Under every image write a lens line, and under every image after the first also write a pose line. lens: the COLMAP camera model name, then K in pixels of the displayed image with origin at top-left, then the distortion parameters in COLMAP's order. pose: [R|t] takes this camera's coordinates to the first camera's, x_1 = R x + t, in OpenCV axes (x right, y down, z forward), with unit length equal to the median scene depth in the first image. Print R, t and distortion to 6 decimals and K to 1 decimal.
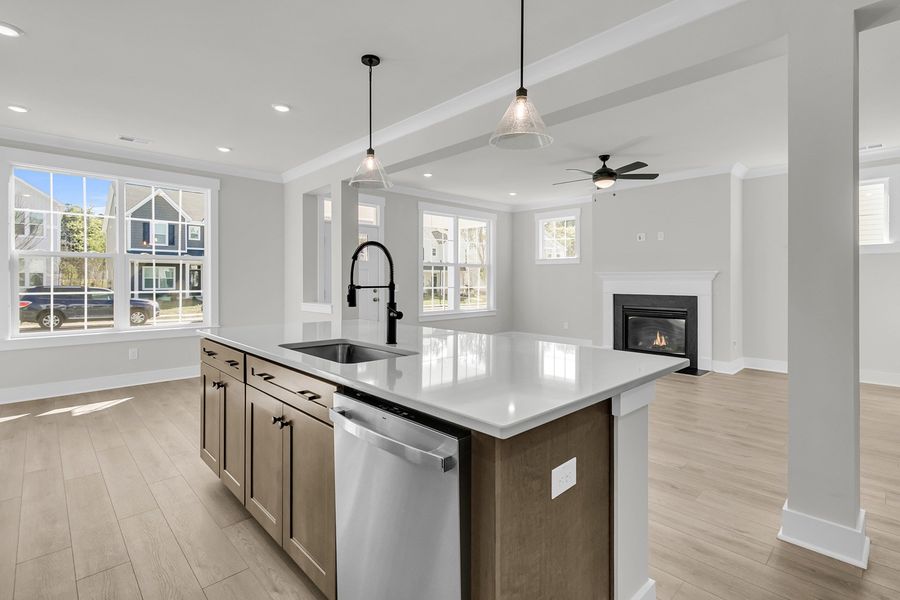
lens RADIAL K [[428.3, 0, 454.6], [0, 428.3, 282.4], [0, 0, 1]] dist [0.000685, -0.000122]
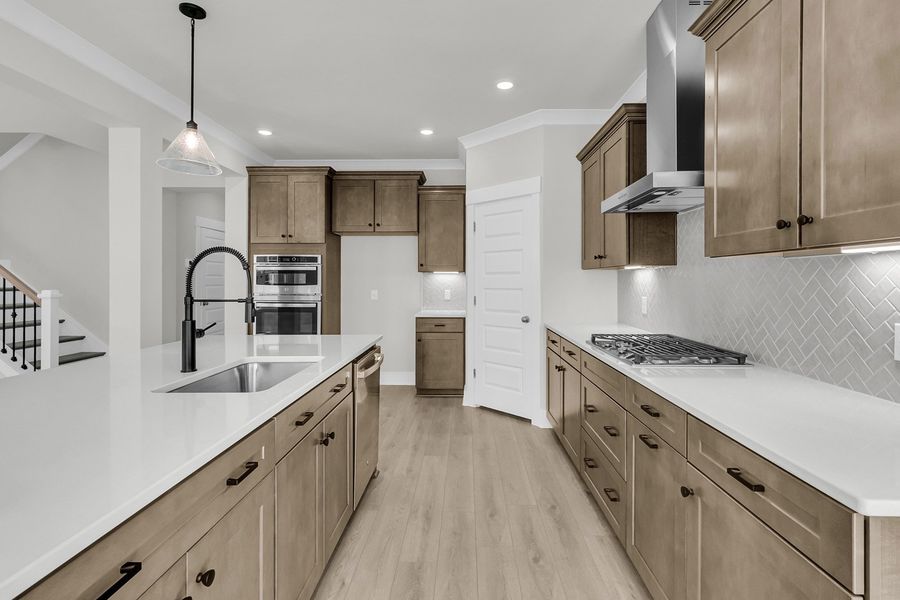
lens RADIAL K [[439.0, 0, 456.6], [0, 439.0, 281.8], [0, 0, 1]] dist [0.001286, 0.000027]
pose [[-0.702505, -0.003490, 0.711671, -0.423649], [0.002109, 0.999973, 0.006985, -0.011611], [-0.711676, 0.006408, -0.702479, 0.476527]]
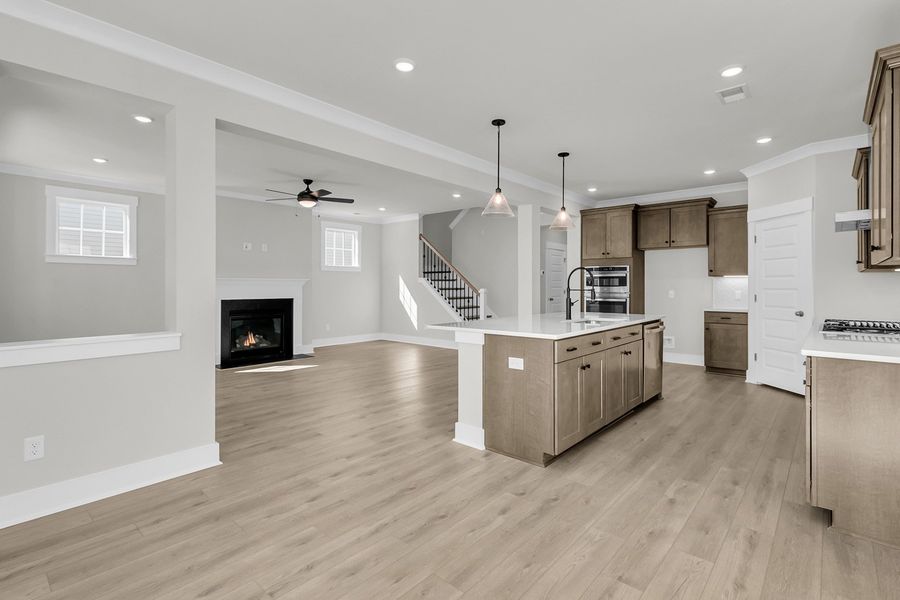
lens RADIAL K [[425.6, 0, 452.0], [0, 425.6, 285.3], [0, 0, 1]] dist [-0.002597, -0.000241]
pose [[-0.072923, 0.000872, 0.997337, -0.788218], [0.004866, 0.999988, -0.000519, -0.004733], [-0.997326, 0.004815, -0.072926, 0.648660]]
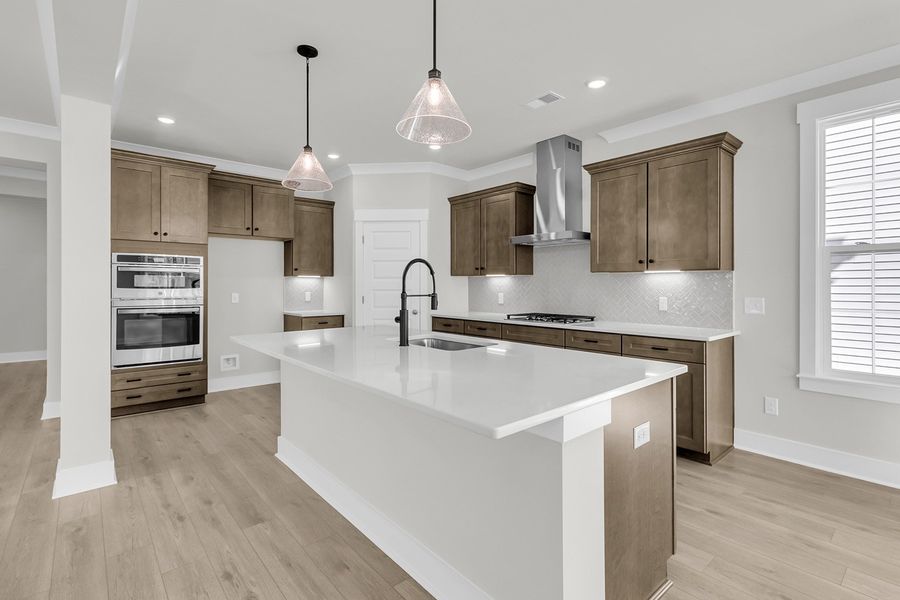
lens RADIAL K [[425.6, 0, 452.0], [0, 425.6, 285.3], [0, 0, 1]] dist [-0.002597, -0.000241]
pose [[-0.998319, -0.000497, 0.057958, -0.132895], [-0.000155, 0.999983, 0.005899, -0.009777], [-0.057960, 0.005880, -0.998302, 0.827916]]
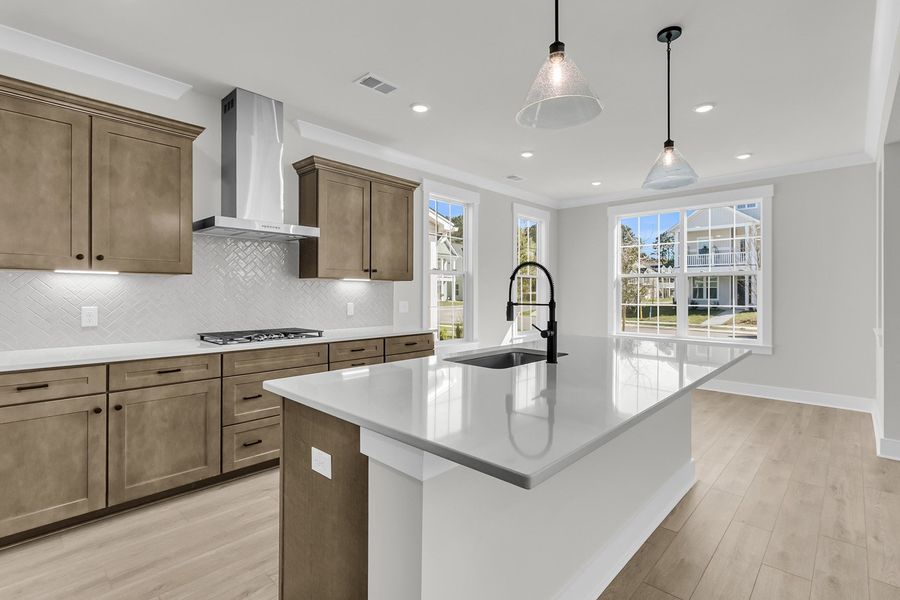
lens RADIAL K [[427.3, 0, 452.5], [0, 427.3, 290.9], [0, 0, 1]] dist [0.001671, 0.000170]
pose [[0.045248, -0.005131, -0.998963, 0.320370], [-0.008094, 0.999952, -0.005502, -0.005616], [0.998943, 0.008334, 0.045204, 0.284098]]
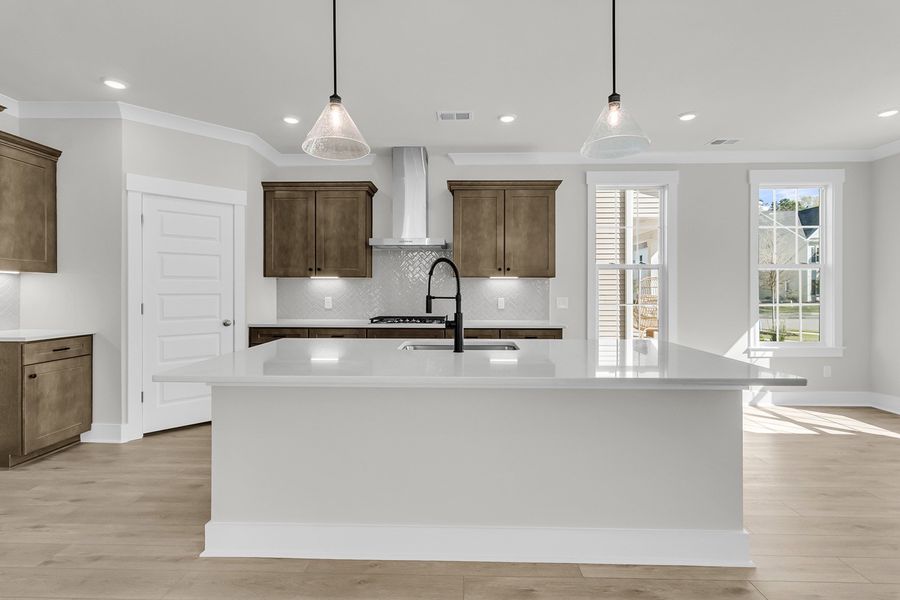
lens RADIAL K [[427.3, 0, 452.5], [0, 427.3, 290.9], [0, 0, 1]] dist [0.001671, 0.000170]
pose [[-0.717244, -0.000974, -0.696822, 0.232220], [-0.005237, 0.999978, 0.003992, -0.004455], [0.696803, 0.006513, -0.717233, 0.680183]]
